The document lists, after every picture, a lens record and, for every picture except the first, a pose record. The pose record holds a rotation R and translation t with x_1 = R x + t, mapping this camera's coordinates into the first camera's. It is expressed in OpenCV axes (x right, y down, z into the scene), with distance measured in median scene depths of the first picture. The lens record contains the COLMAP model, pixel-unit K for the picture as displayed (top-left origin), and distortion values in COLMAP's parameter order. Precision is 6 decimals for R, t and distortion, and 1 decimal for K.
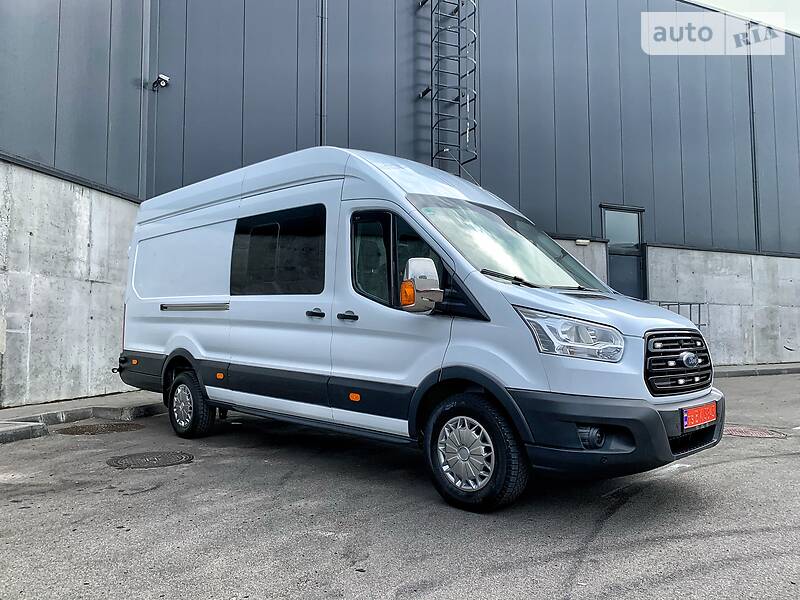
lens RADIAL K [[598.8, 0, 400.0], [0, 598.8, 300.0], [0, 0, 1]] dist [0.012309, -0.002282]
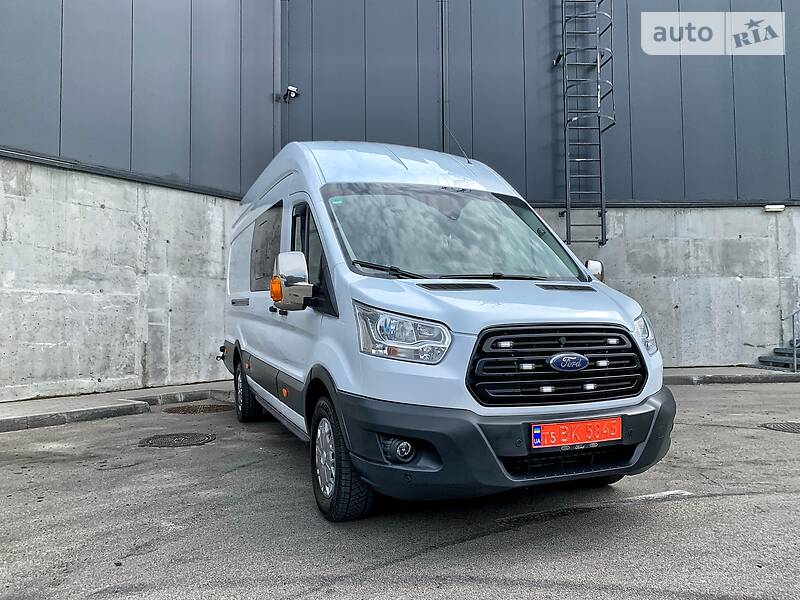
lens RADIAL K [[598.8, 0, 400.0], [0, 598.8, 300.0], [0, 0, 1]] dist [0.012309, -0.002282]
pose [[0.924093, -0.021709, -0.381550, 0.267766], [0.030675, 0.999377, 0.017431, -0.001752], [0.380934, -0.027812, 0.924184, 0.083172]]
